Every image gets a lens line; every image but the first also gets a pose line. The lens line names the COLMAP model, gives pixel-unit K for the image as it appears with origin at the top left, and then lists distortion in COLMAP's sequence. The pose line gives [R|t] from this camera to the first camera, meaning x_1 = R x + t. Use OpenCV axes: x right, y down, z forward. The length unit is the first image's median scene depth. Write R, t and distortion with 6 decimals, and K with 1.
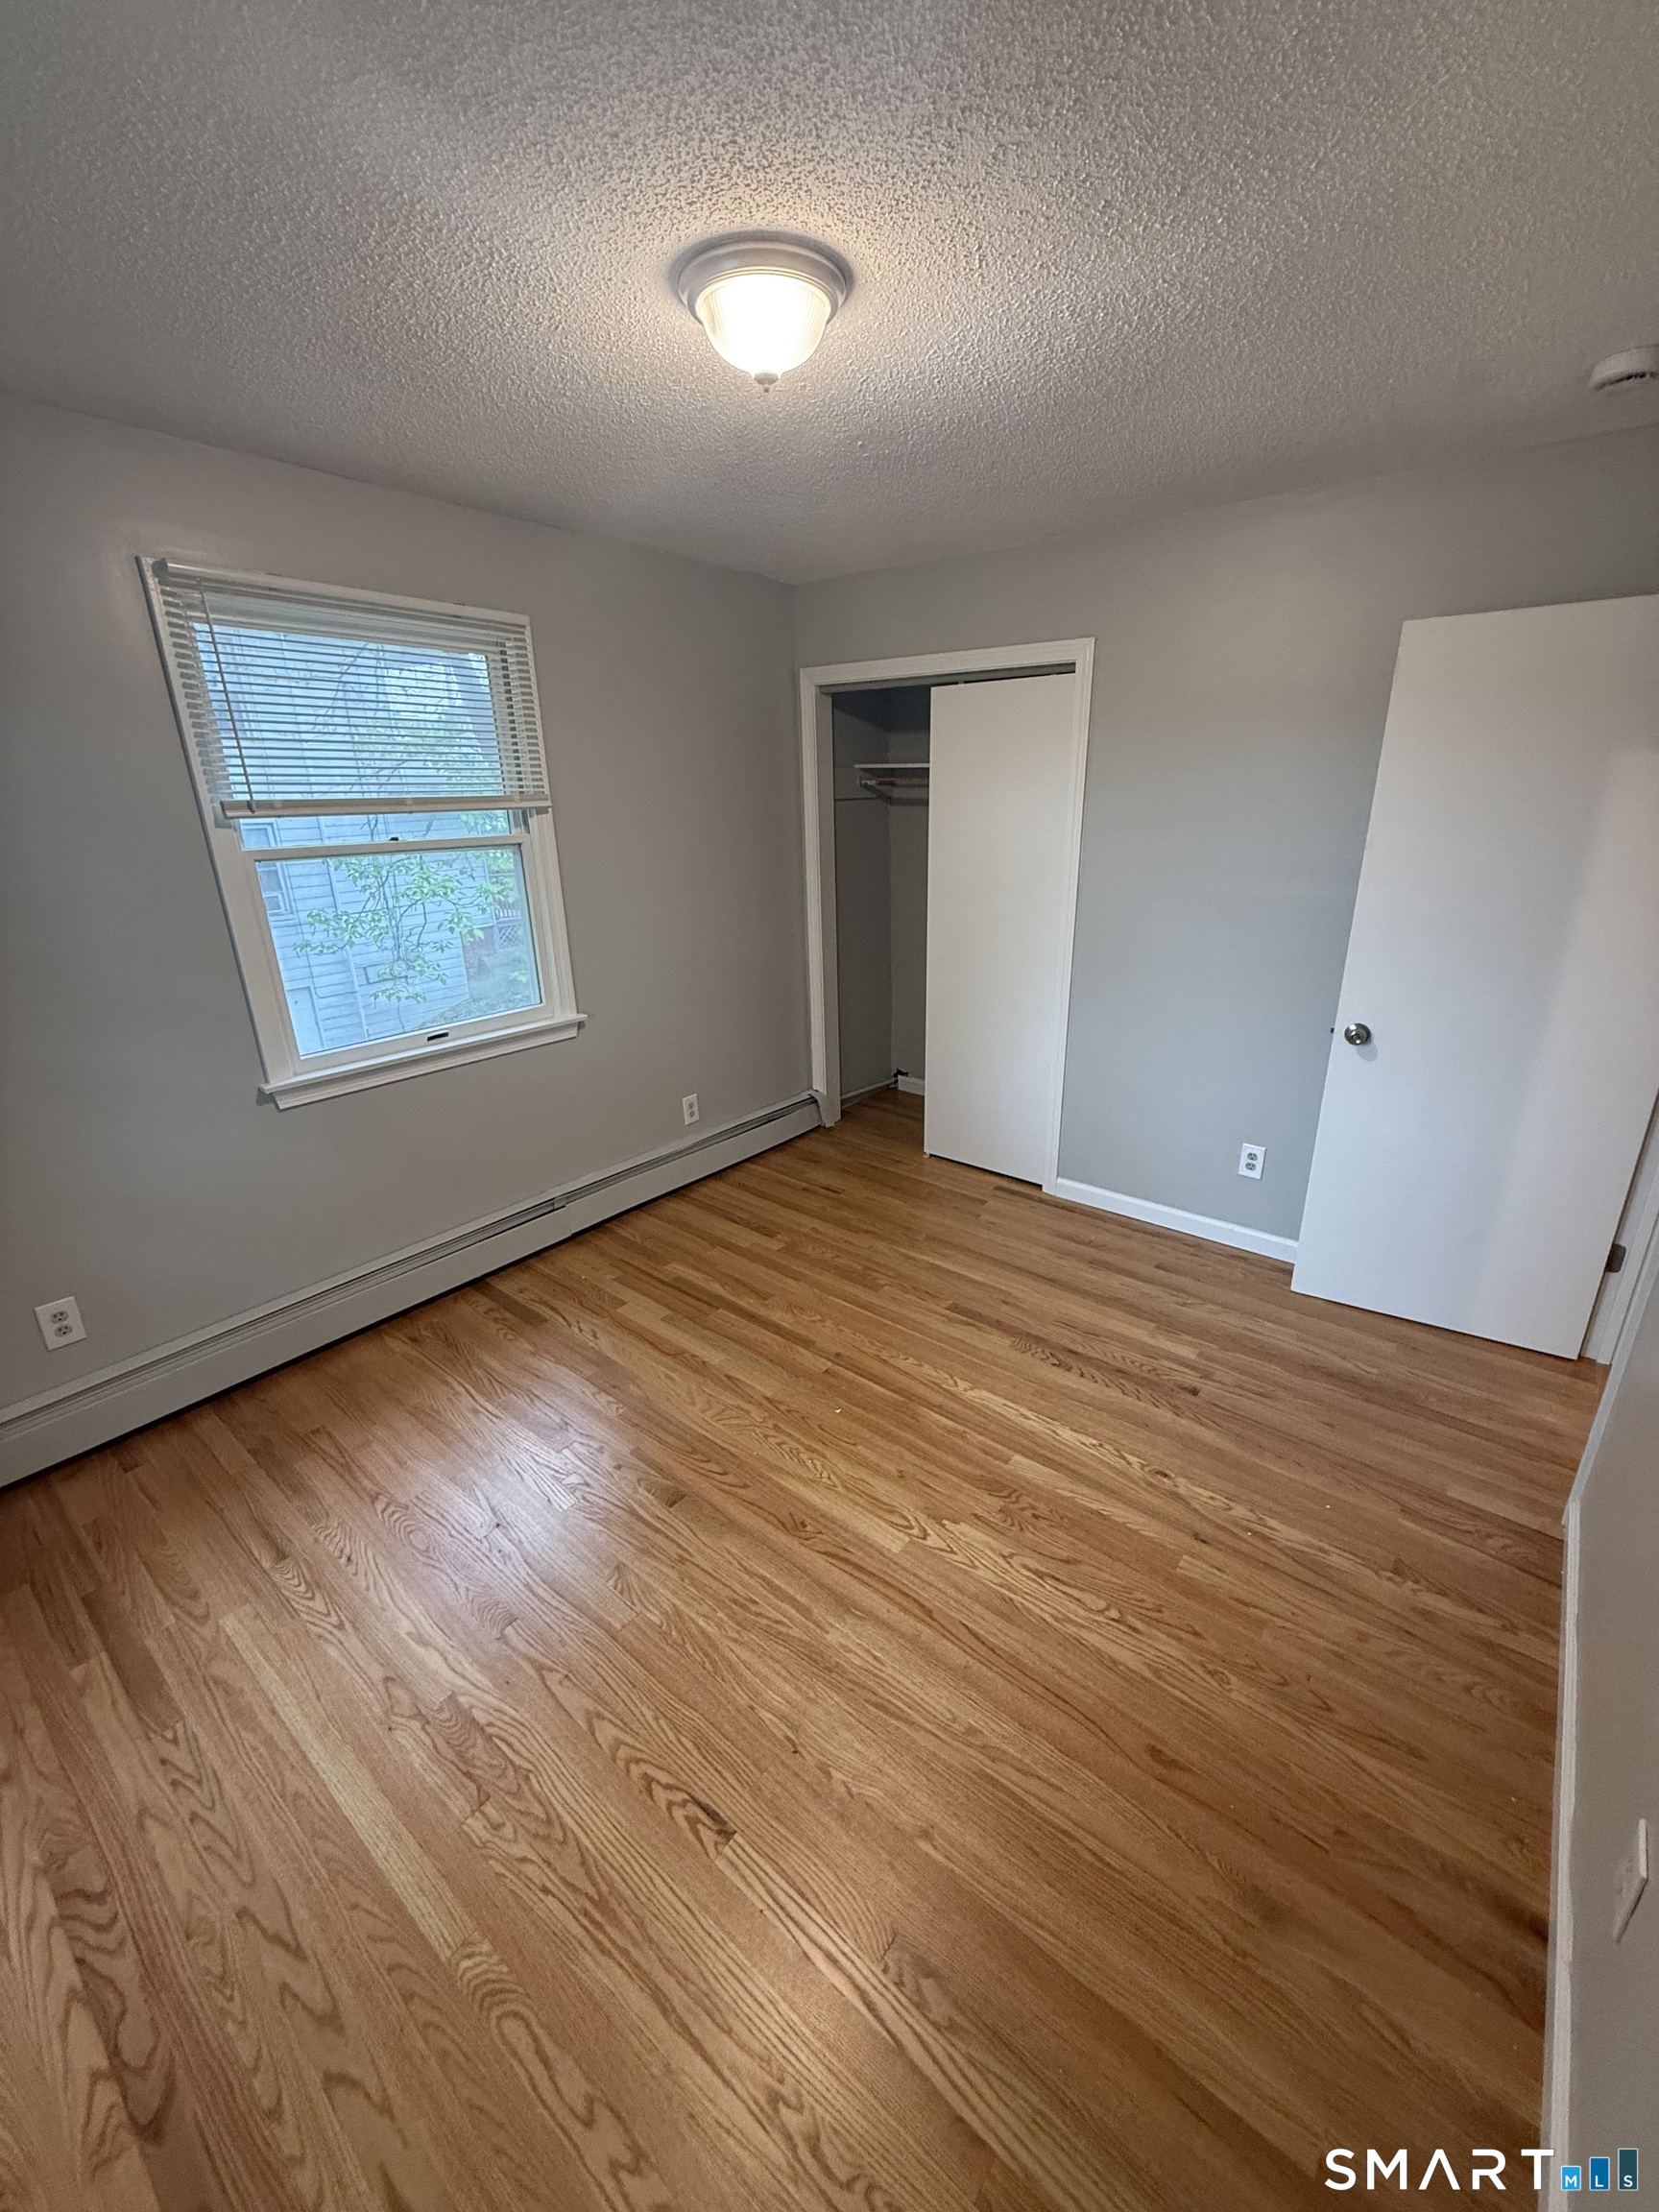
lens RADIAL K [[883.9, 0, 828.9], [0, 883.9, 1103.3], [0, 0, 1]] dist [0.001929, -0.001300]
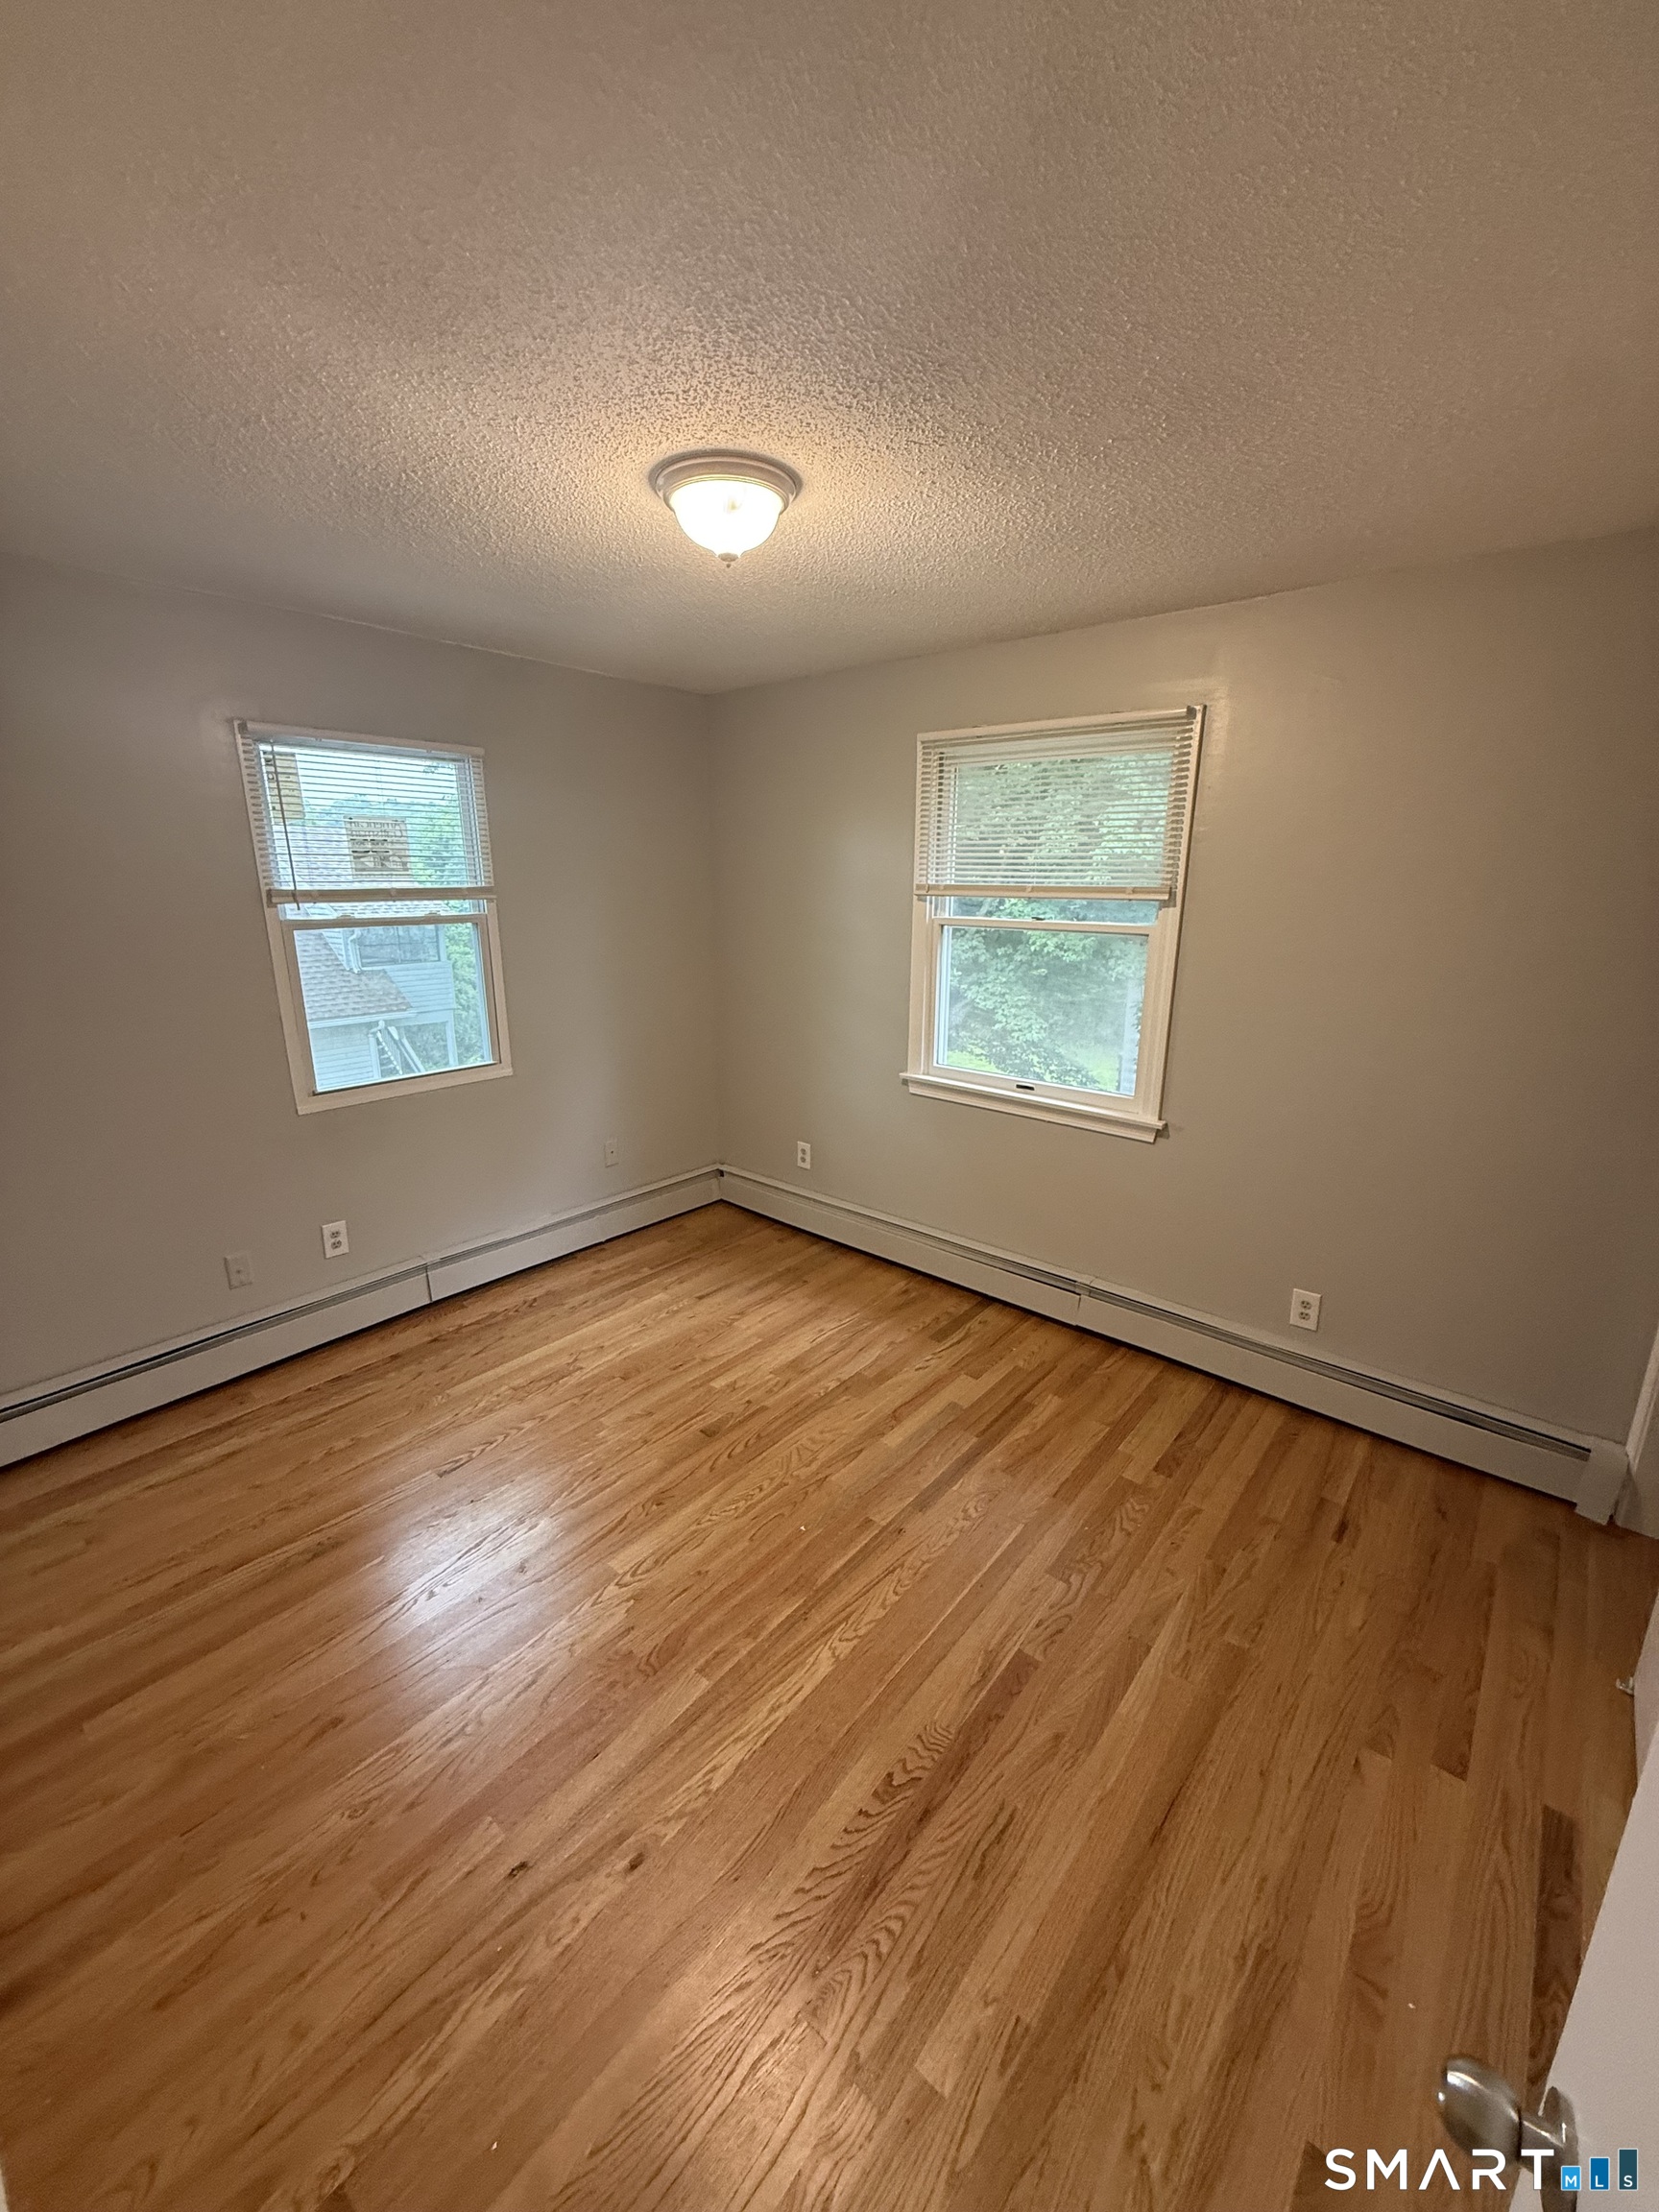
lens RADIAL K [[883.9, 0, 834.3], [0, 883.9, 1100.5], [0, 0, 1]] dist [0.001929, -0.001300]
pose [[-0.021045, 0.269505, -0.962769, 0.765862], [-0.338715, 0.904112, 0.260489, -0.312236], [0.940654, 0.331586, 0.072258, 0.776367]]
